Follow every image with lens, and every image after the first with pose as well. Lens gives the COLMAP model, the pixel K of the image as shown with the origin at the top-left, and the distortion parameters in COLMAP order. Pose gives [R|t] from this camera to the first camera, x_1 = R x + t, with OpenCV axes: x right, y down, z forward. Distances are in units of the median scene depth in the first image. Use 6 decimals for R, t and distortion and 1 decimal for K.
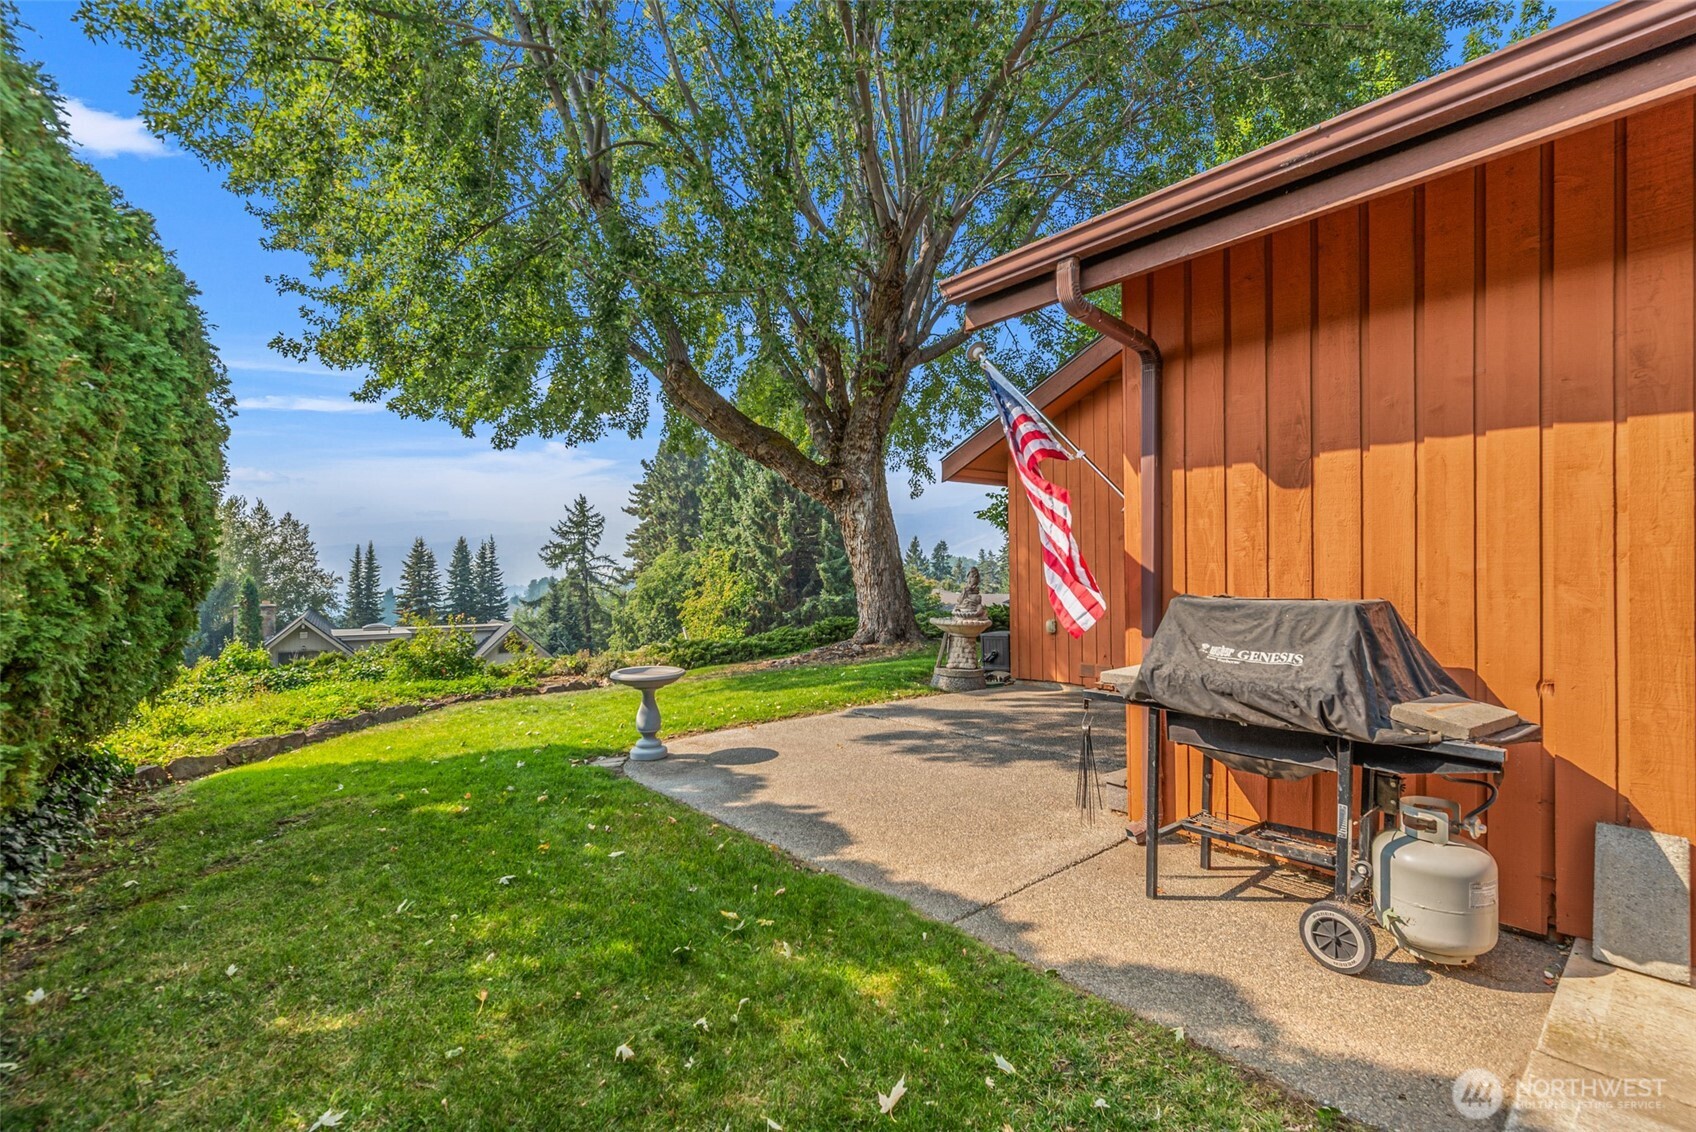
lens RADIAL K [[739.0, 0, 877.7], [0, 739.0, 568.4], [0, 0, 1]] dist [0.001399, 0.000614]
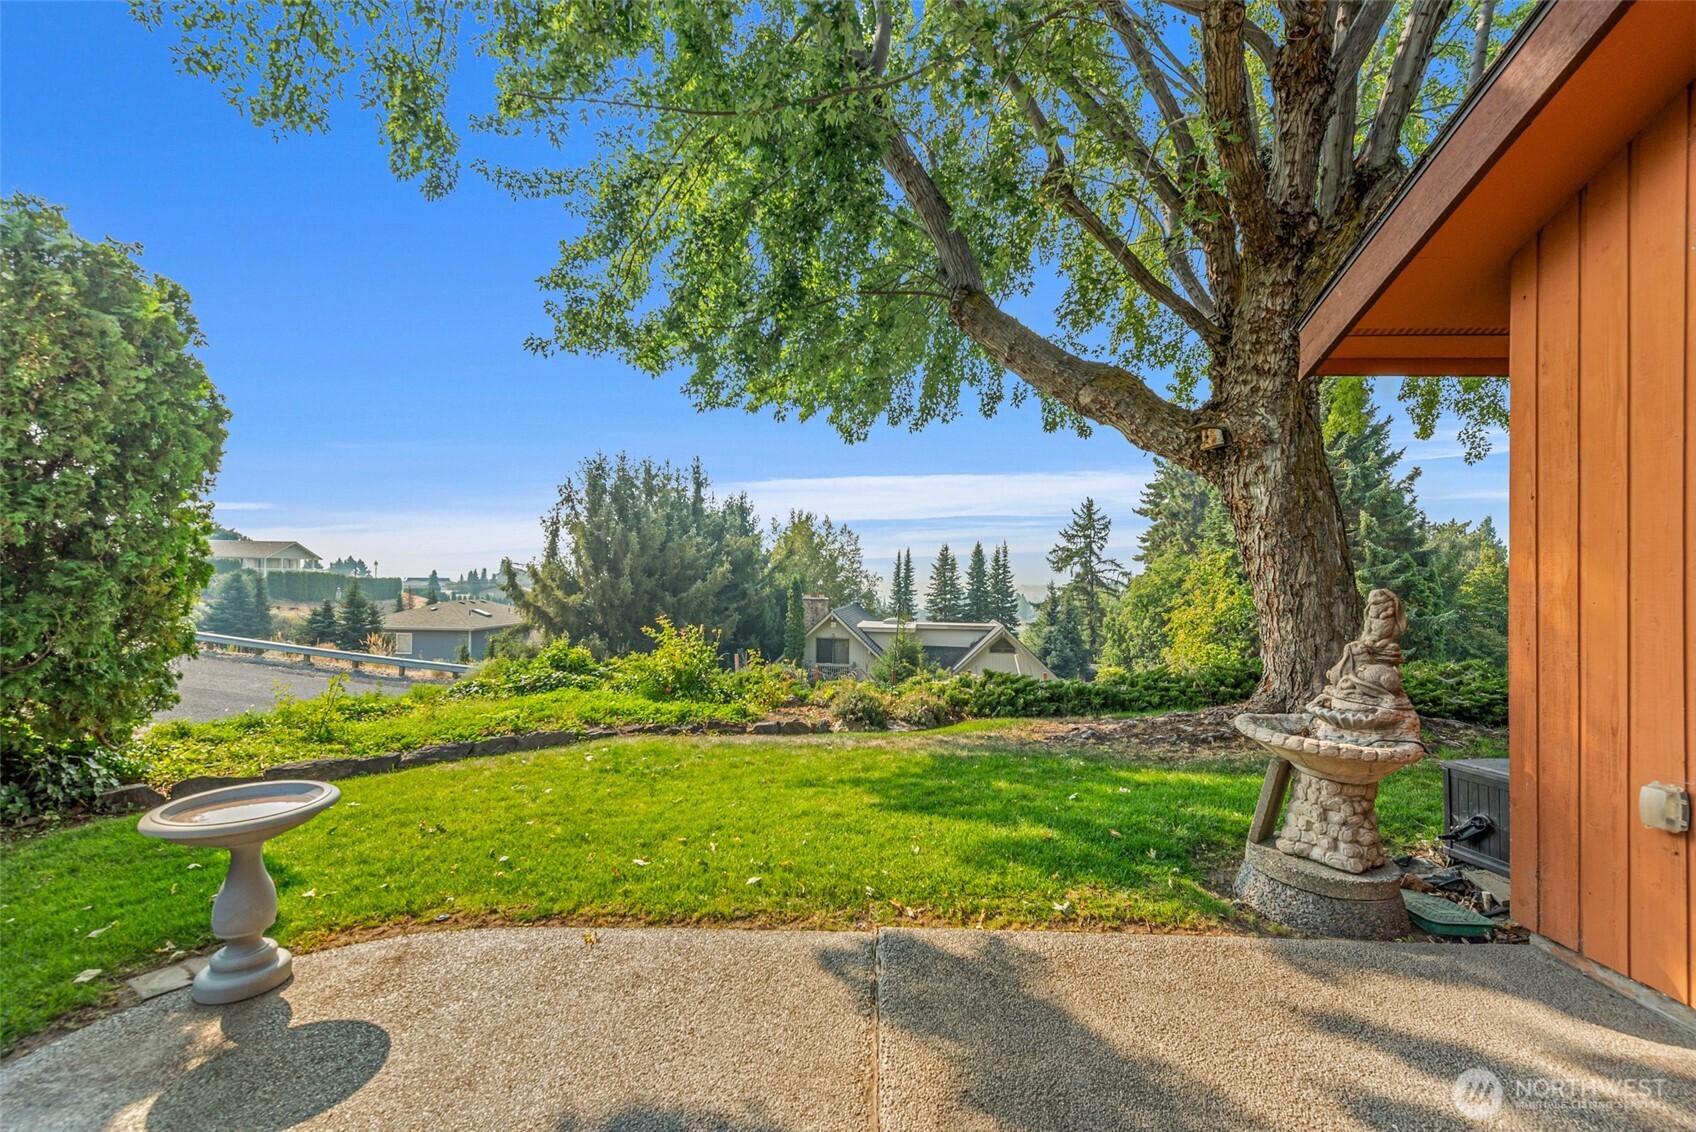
lens RADIAL K [[739.0, 0, 862.0], [0, 739.0, 564.7], [0, 0, 1]] dist [0.001399, 0.000614]
pose [[0.754325, 0.007323, -0.656460, 0.027026], [-0.013834, 0.999893, -0.004742, -0.001420], [0.656355, 0.012659, 0.754346, 0.083035]]
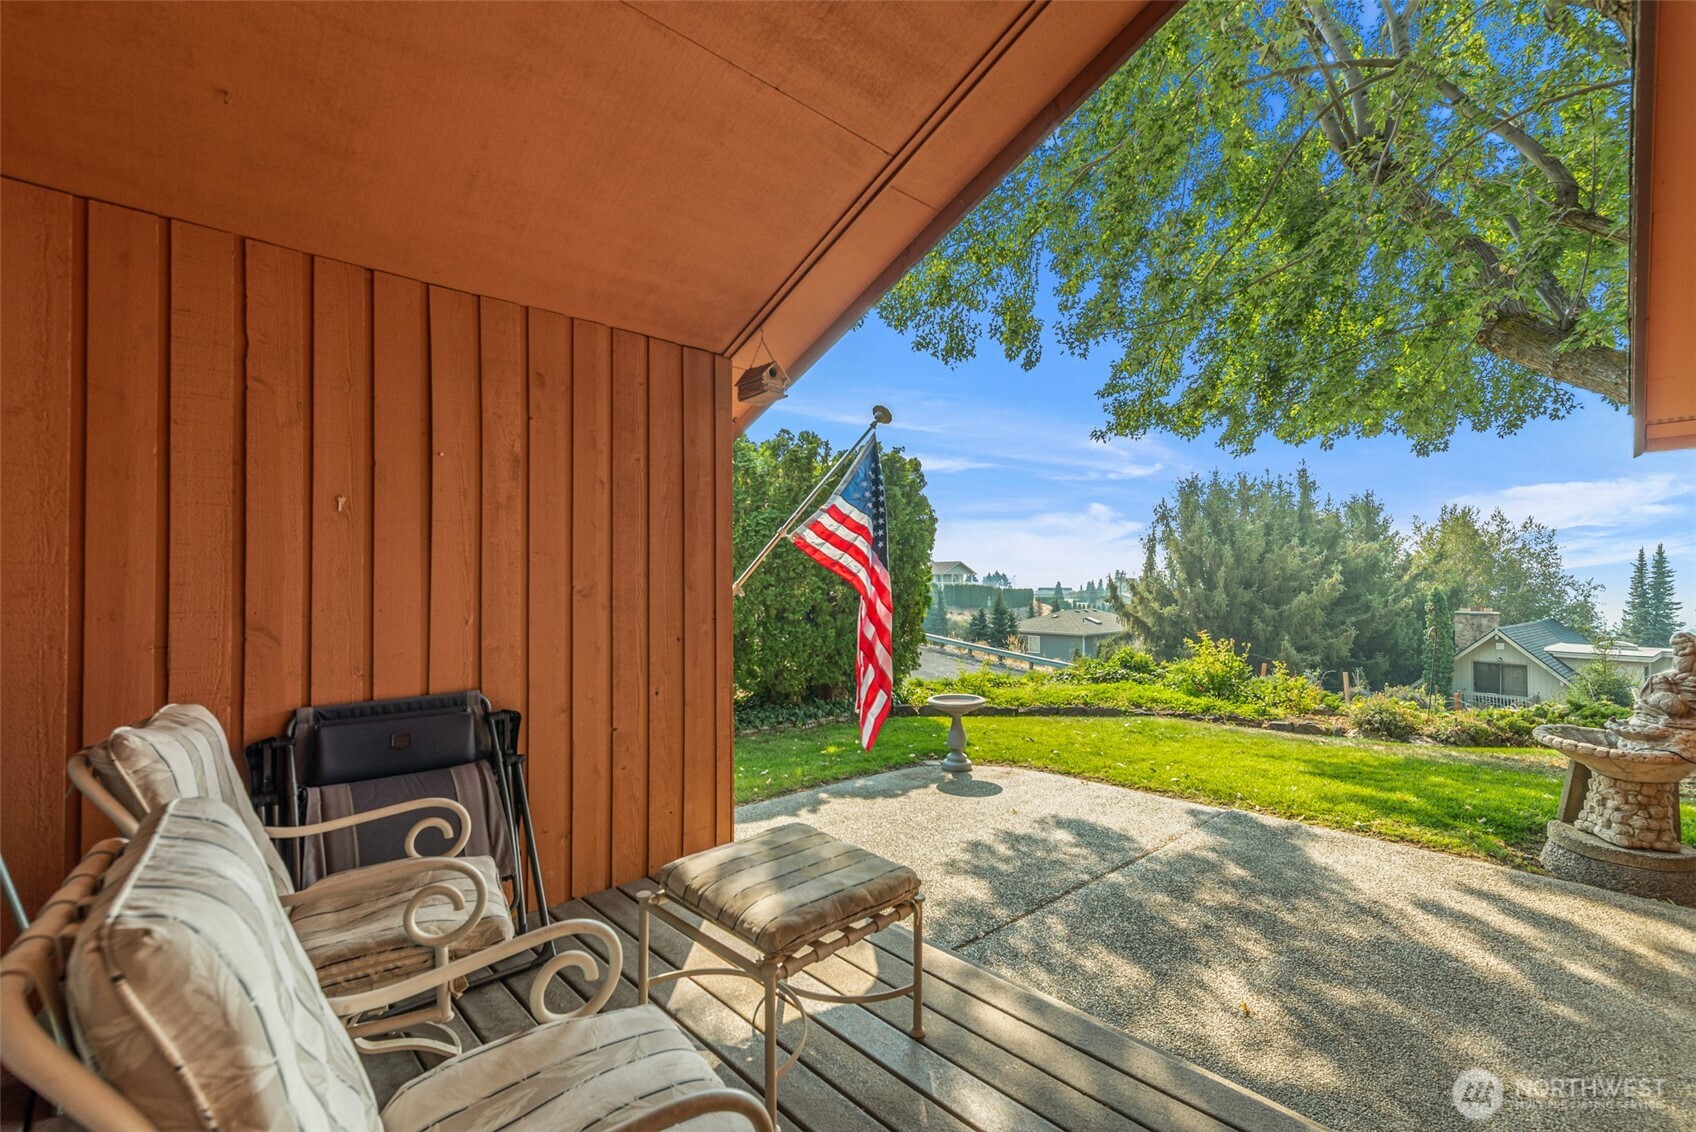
lens RADIAL K [[739.0, 0, 857.6], [0, 739.0, 575.6], [0, 0, 1]] dist [0.001399, 0.000614]
pose [[0.063111, 0.000140, -0.998006, 0.084524], [0.008781, 0.999961, 0.000695, -0.006417], [0.997968, -0.008808, 0.063107, 0.069959]]
